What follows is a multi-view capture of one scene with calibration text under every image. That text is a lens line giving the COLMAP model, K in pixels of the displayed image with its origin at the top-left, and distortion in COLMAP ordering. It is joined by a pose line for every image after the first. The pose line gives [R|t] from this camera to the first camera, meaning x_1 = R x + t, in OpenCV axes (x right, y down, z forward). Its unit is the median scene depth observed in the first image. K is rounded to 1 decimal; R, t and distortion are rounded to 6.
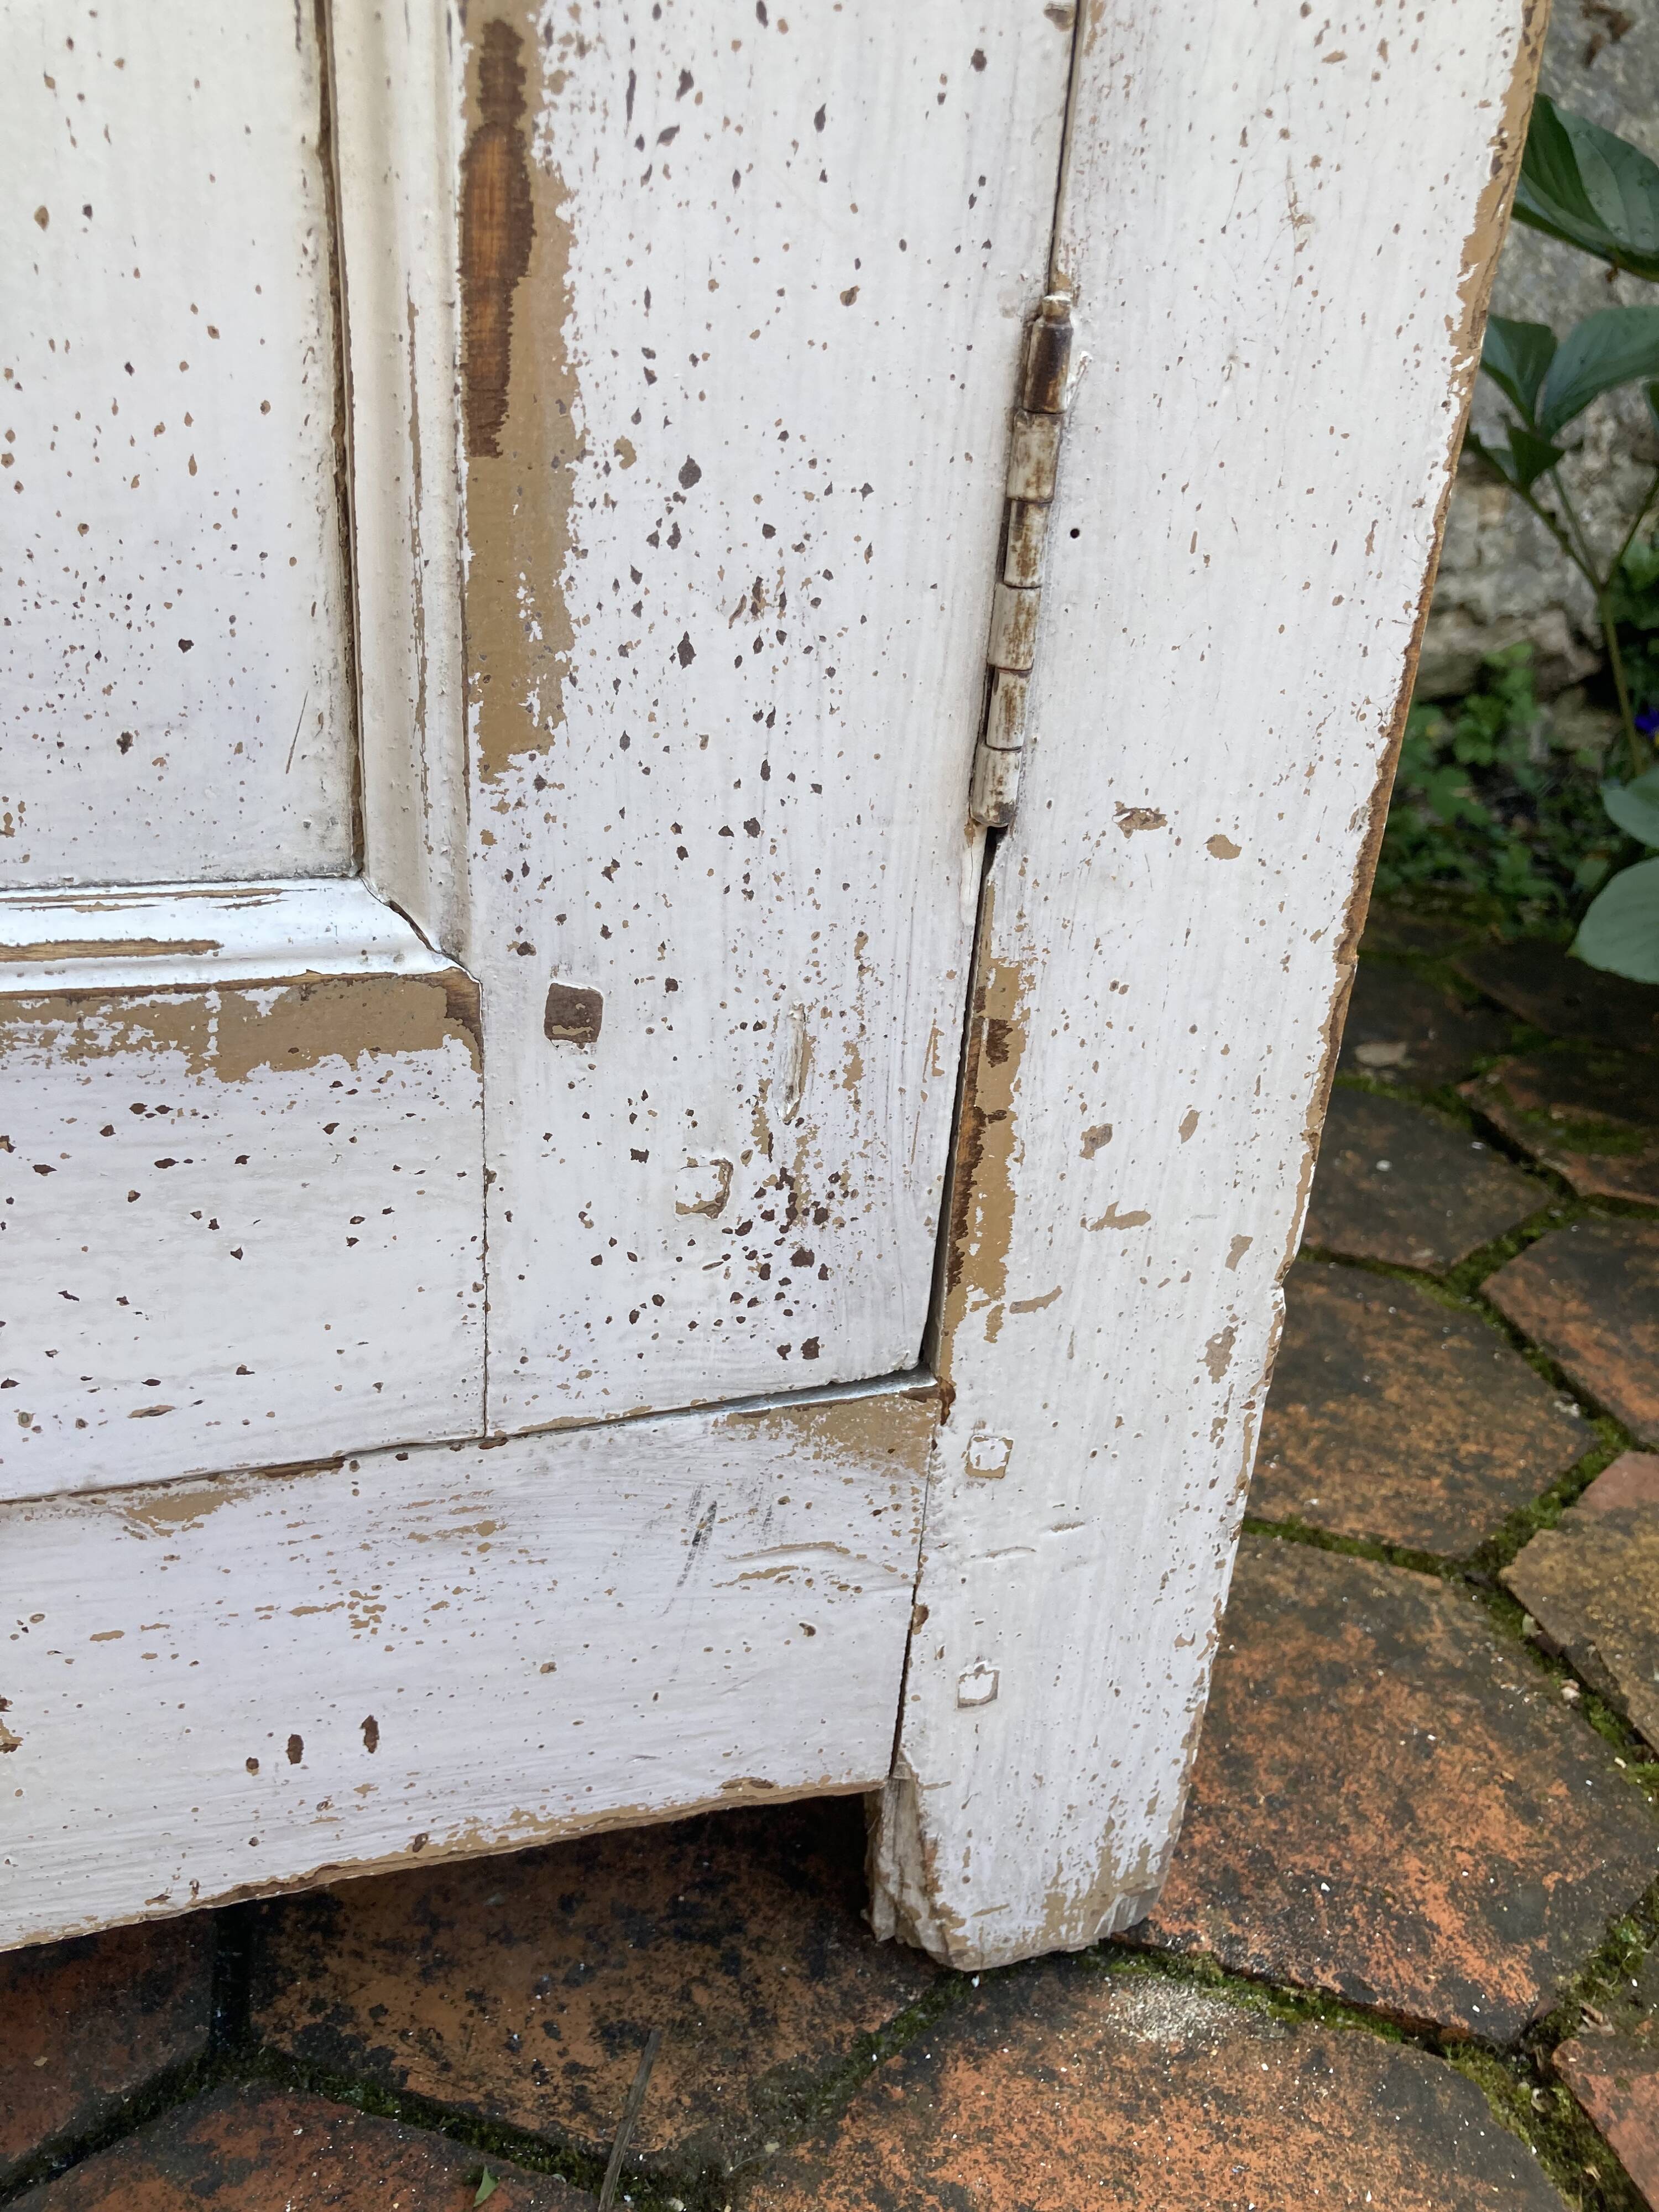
lens RADIAL K [[1849.4, 0, 824.9], [0, 1849.4, 1102.1], [0, 0, 1]] dist [0.007871, 0.010436]
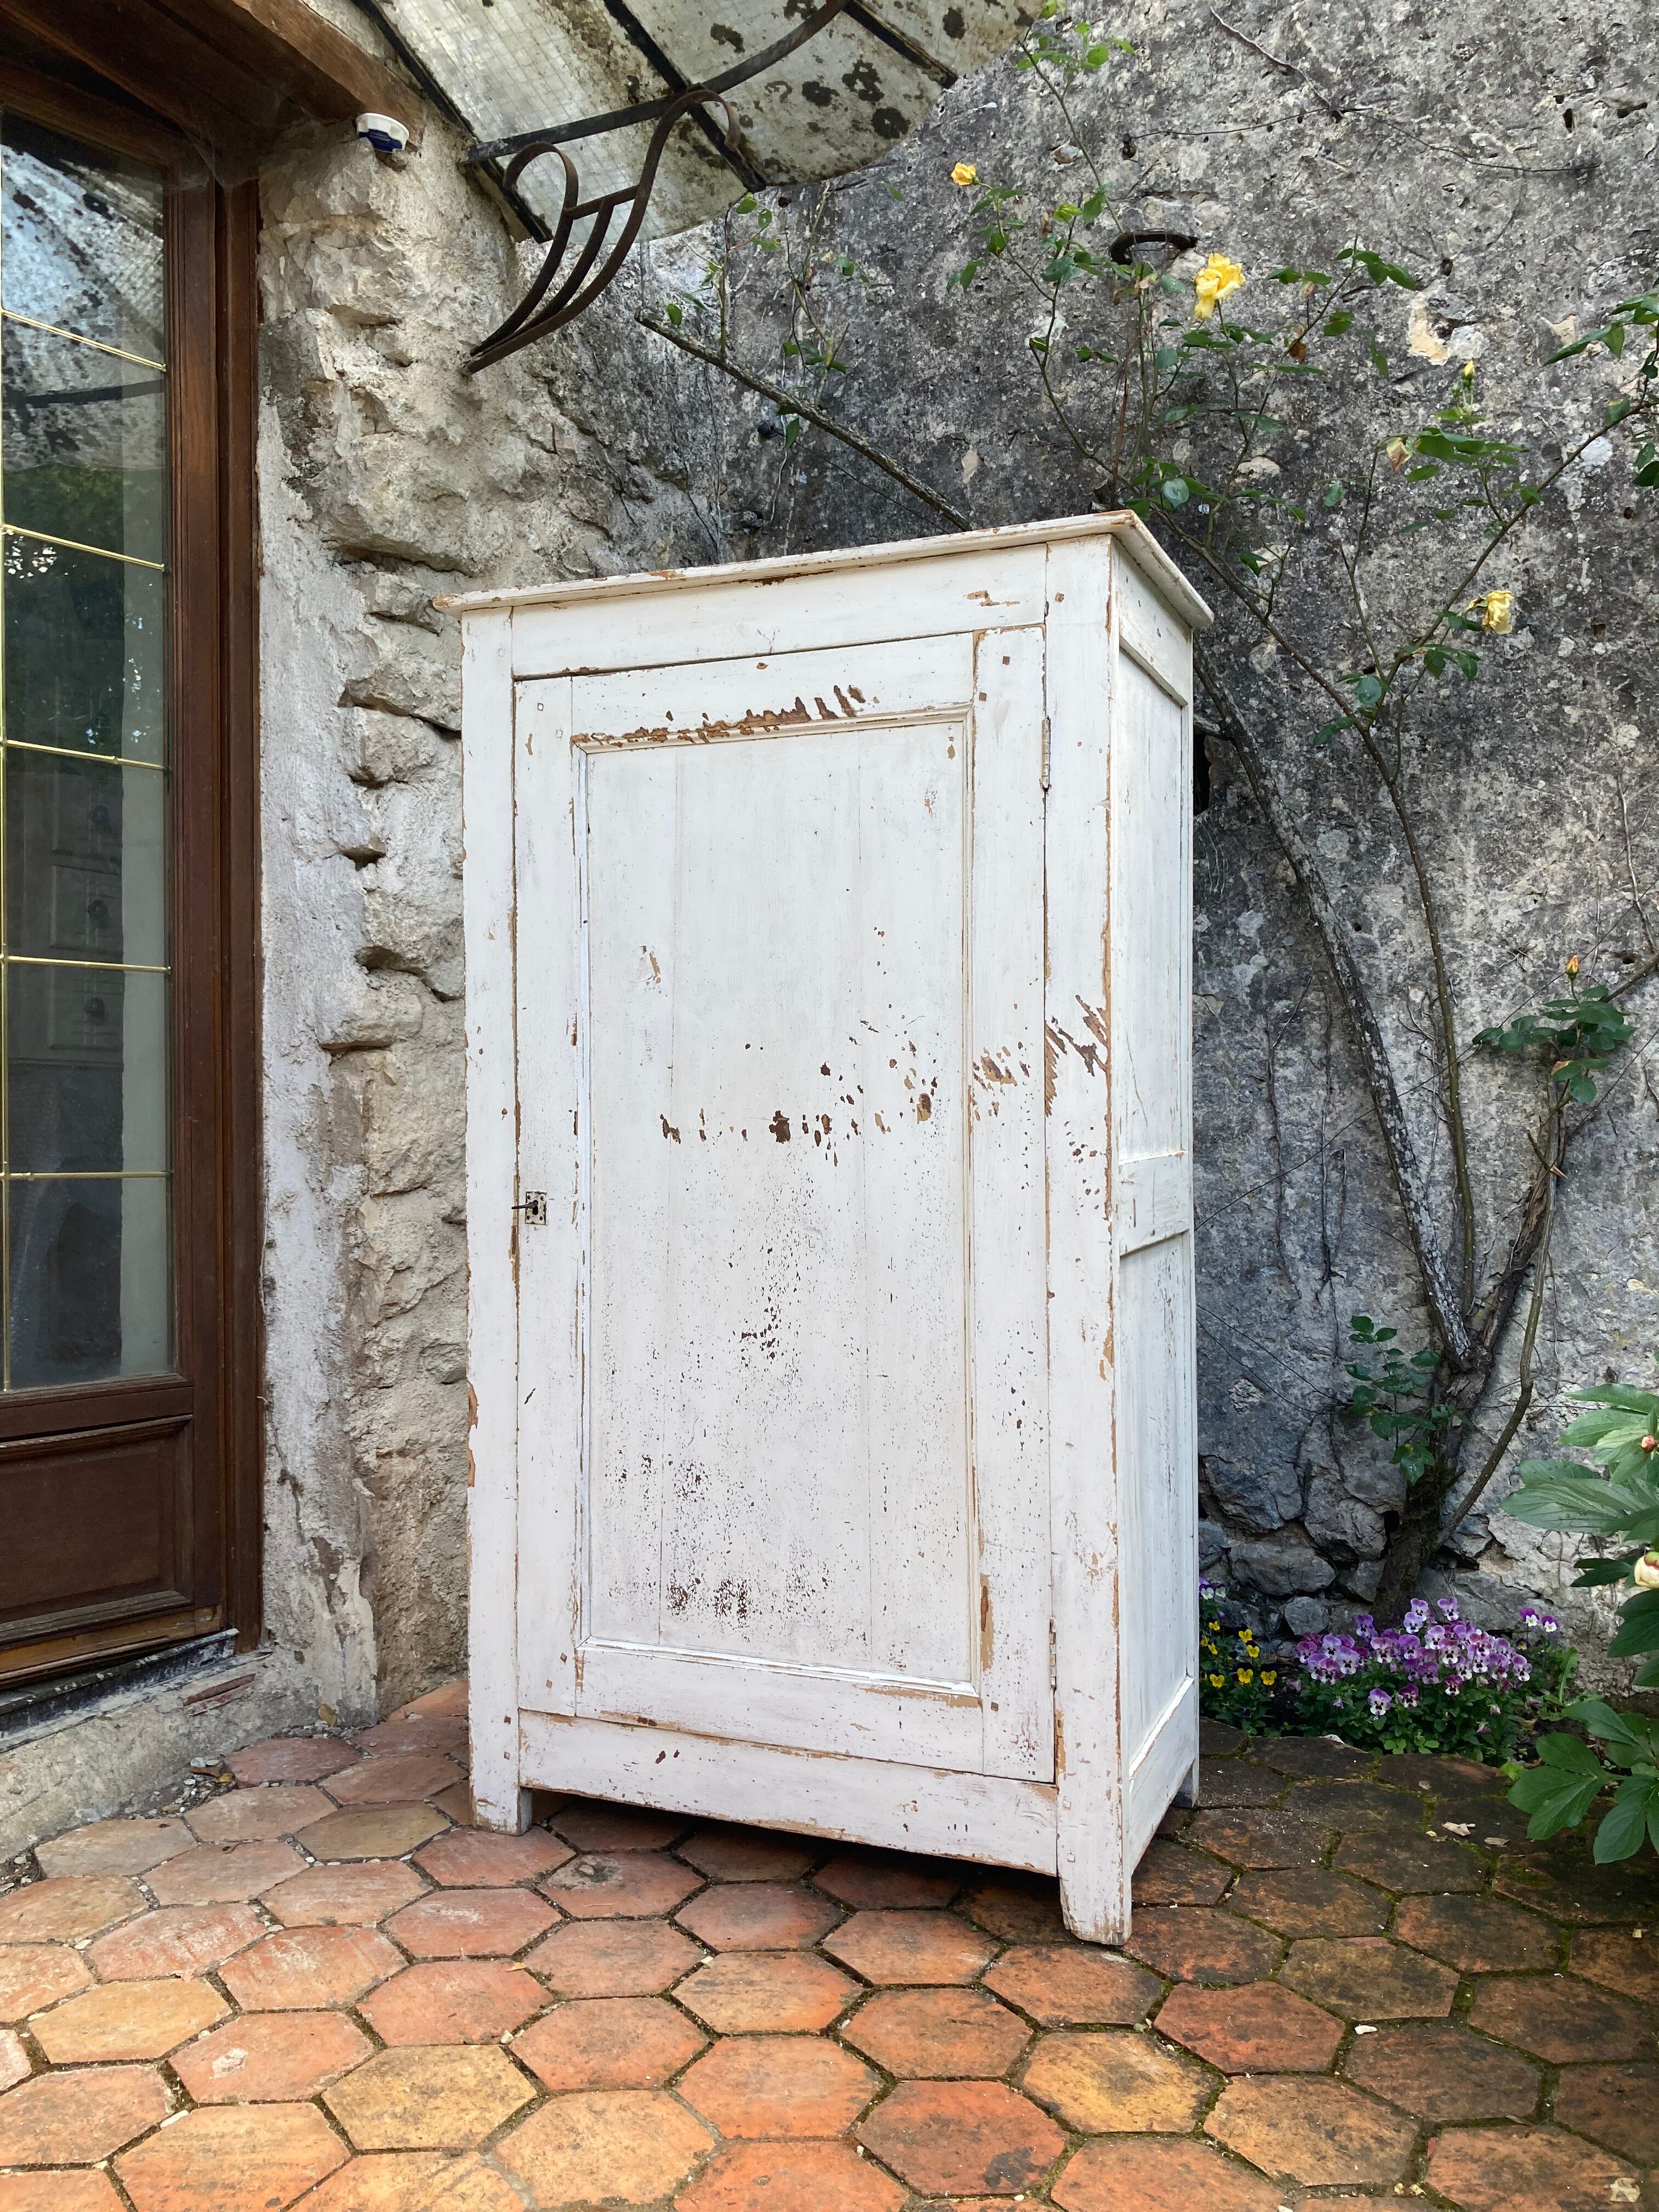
lens RADIAL K [[1824.2, 0, 838.0], [0, 1824.2, 1111.9], [0, 0, 1]] dist [0.011854, 0.009801]
pose [[0.763170, -0.061947, -0.643221, 2.897084], [-0.223551, 0.908623, -0.352746, 0.347672], [0.606297, 0.412998, 0.679585, -3.629827]]
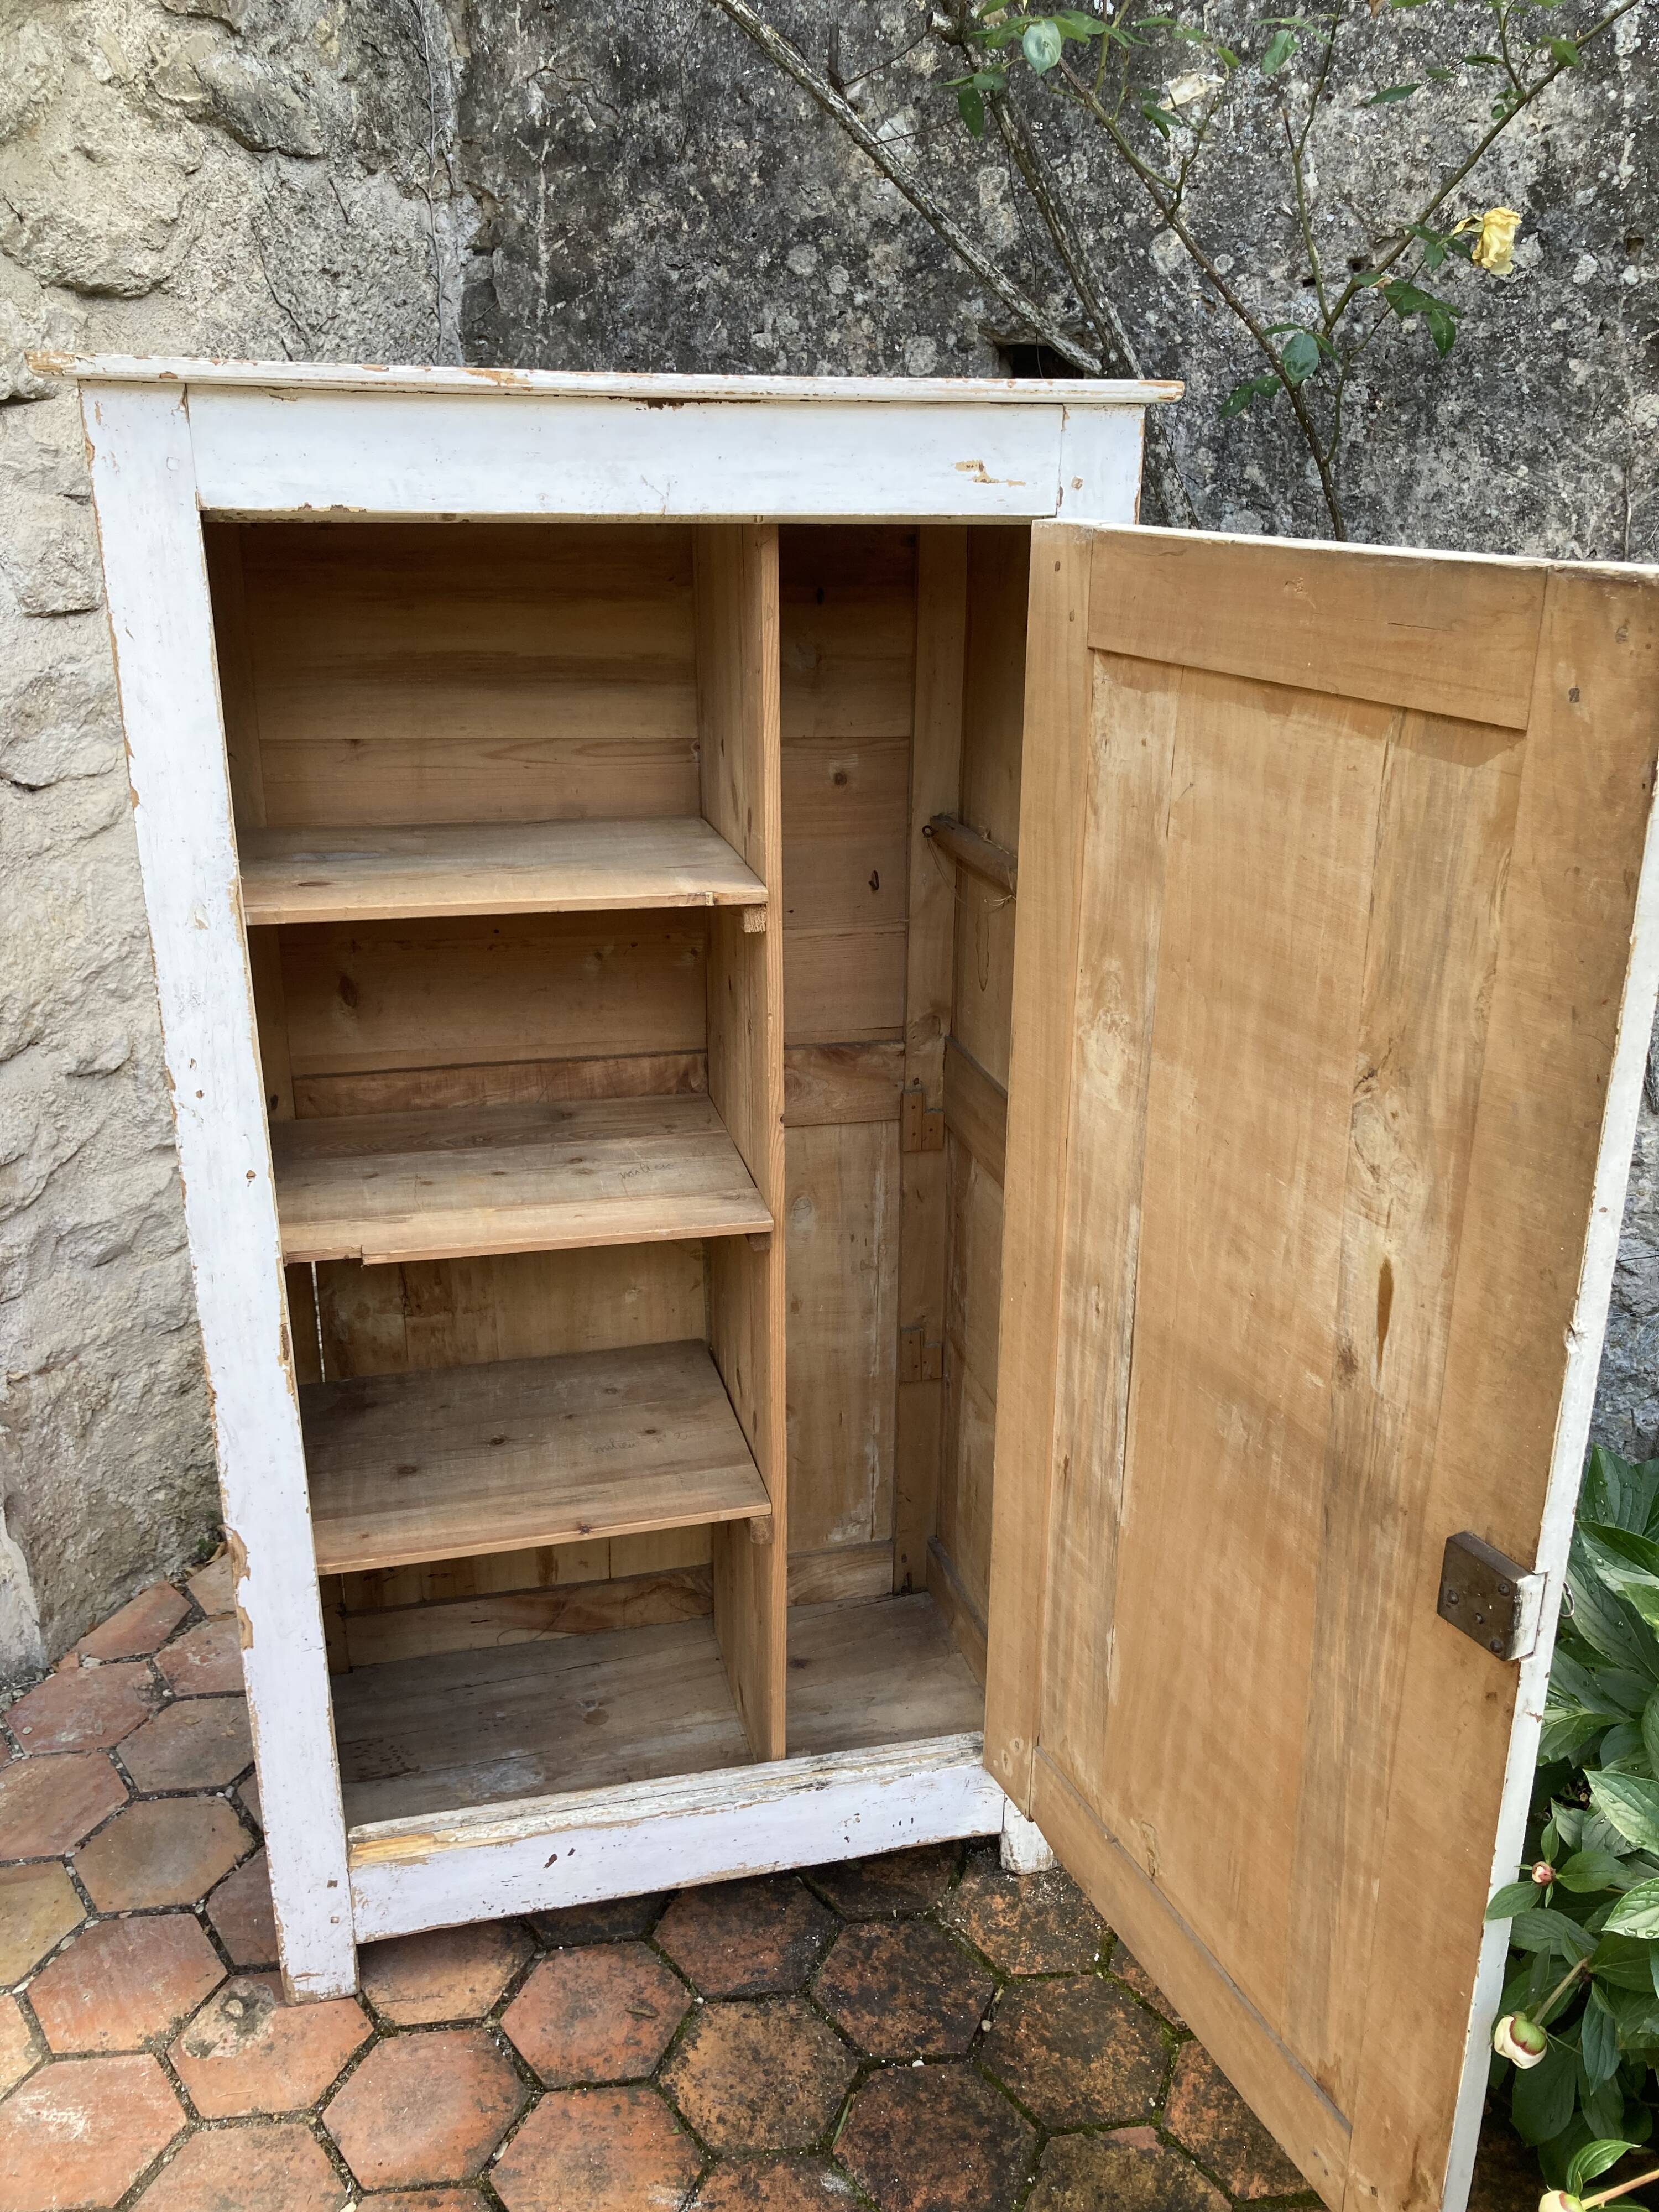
lens RADIAL K [[1828.0, 0, 831.5], [0, 1828.0, 1105.4], [0, 0, 1]] dist [-0.014179, 0.078468]
pose [[0.789757, 0.153641, -0.593868, 2.271985], [-0.218522, 0.975079, -0.038338, -1.705287], [0.573177, 0.160051, 0.803649, -2.663645]]
